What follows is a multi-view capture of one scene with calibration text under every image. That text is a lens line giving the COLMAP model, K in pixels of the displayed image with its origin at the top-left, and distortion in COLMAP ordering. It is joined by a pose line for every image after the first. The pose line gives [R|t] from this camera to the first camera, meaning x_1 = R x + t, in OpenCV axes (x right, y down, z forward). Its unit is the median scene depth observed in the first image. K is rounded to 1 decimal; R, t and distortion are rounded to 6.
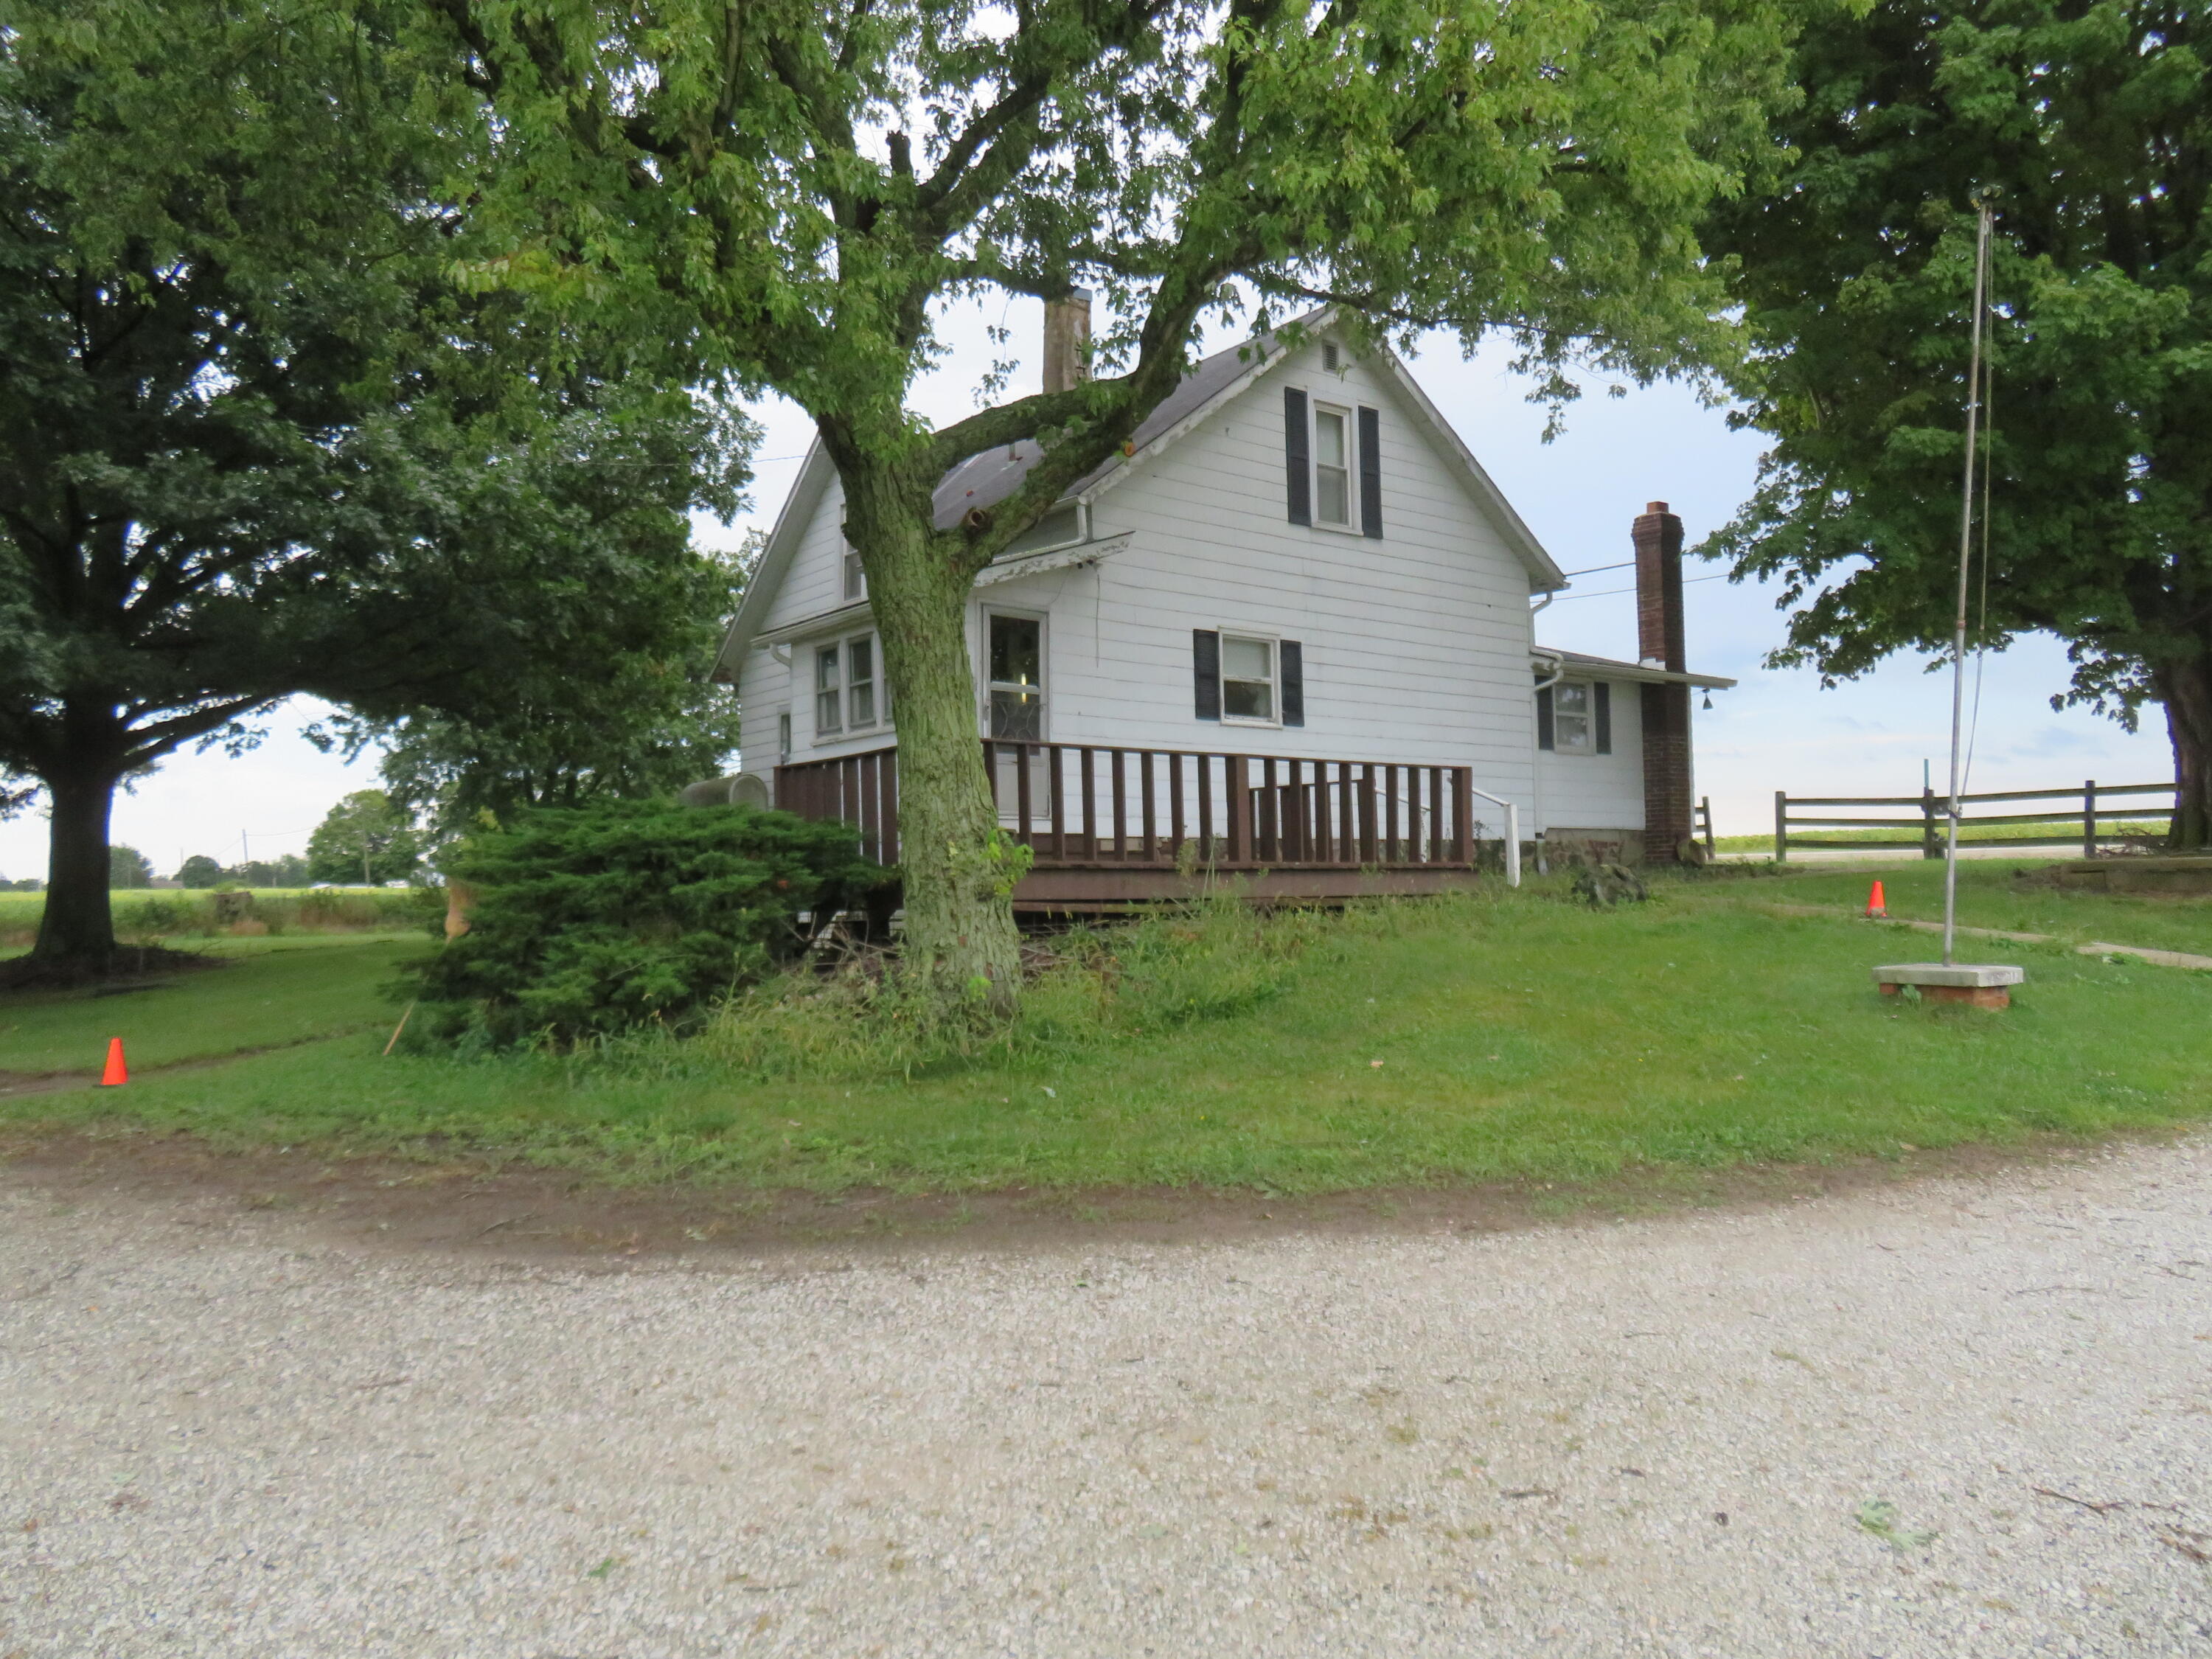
lens RADIAL K [[1550.6, 0, 1106.0], [0, 1550.6, 829.5], [0, 0, 1]] dist [-0.011327, -0.002139]
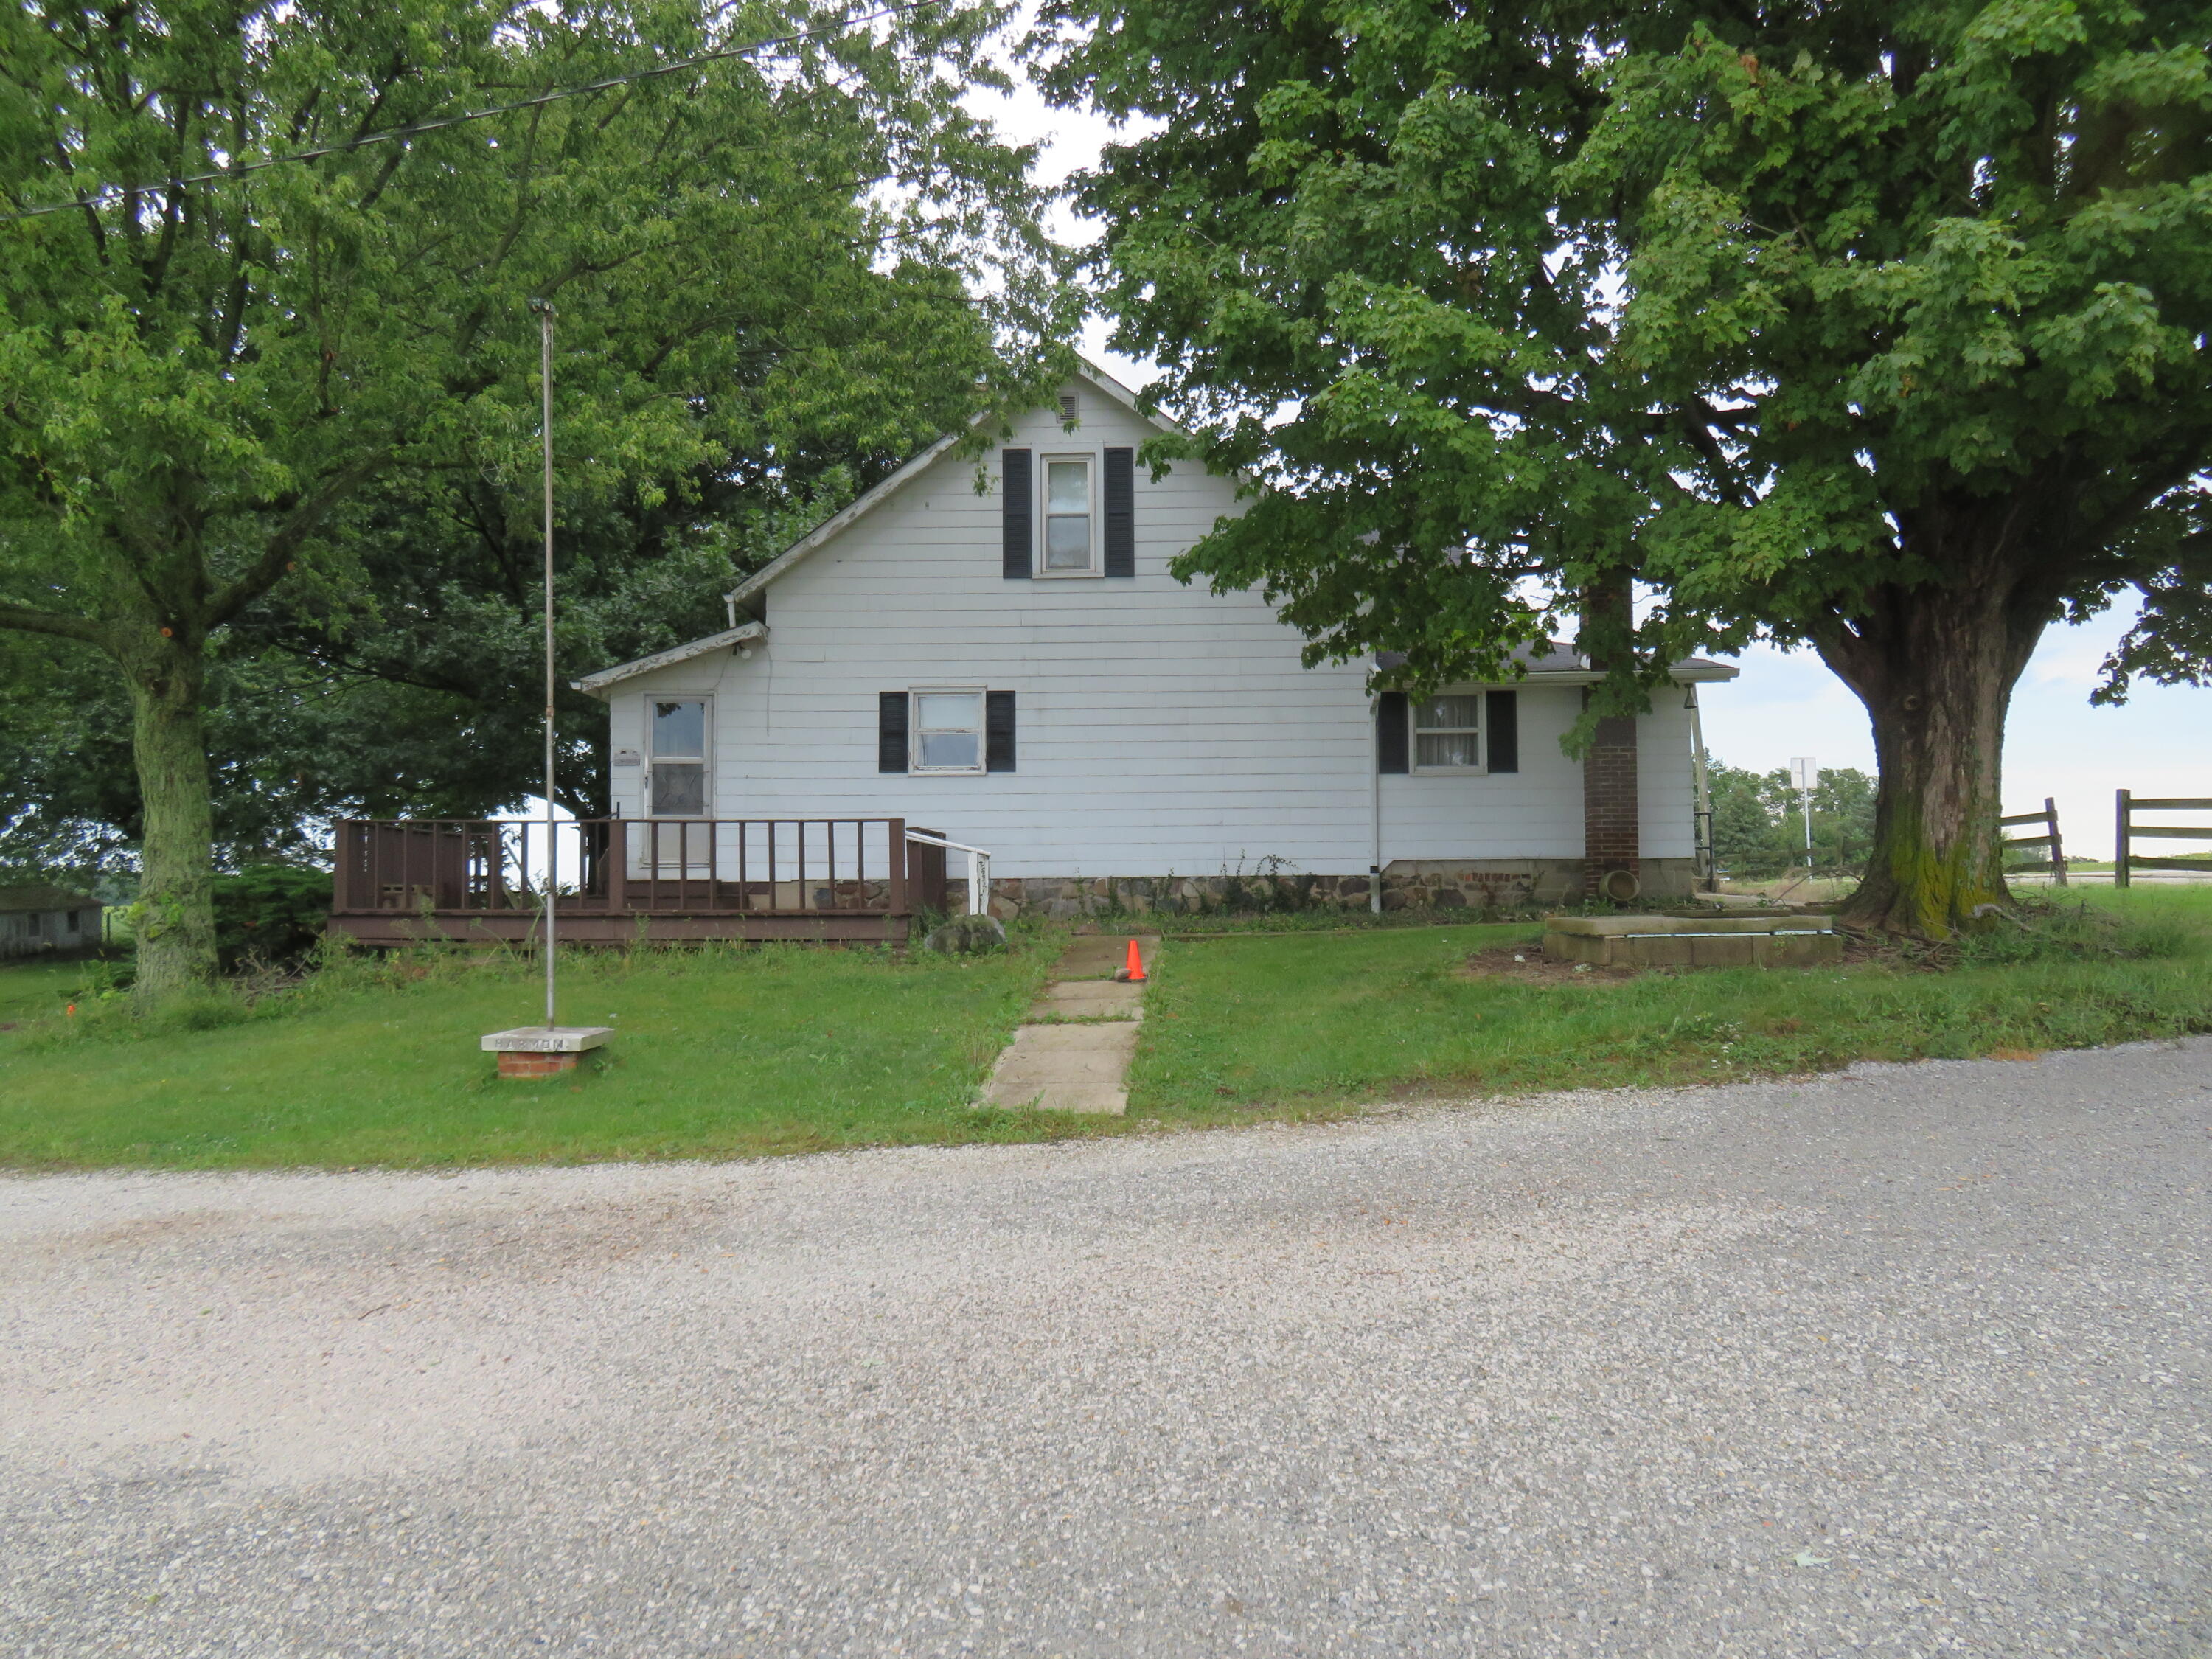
lens RADIAL K [[1550.6, 0, 1106.0], [0, 1550.6, 829.5], [0, 0, 1]] dist [-0.011327, -0.002139]
pose [[0.773972, -0.015440, -0.633032, 0.826628], [0.020773, 0.999784, 0.001013, -0.026617], [0.632879, -0.013934, 0.774125, 0.222677]]
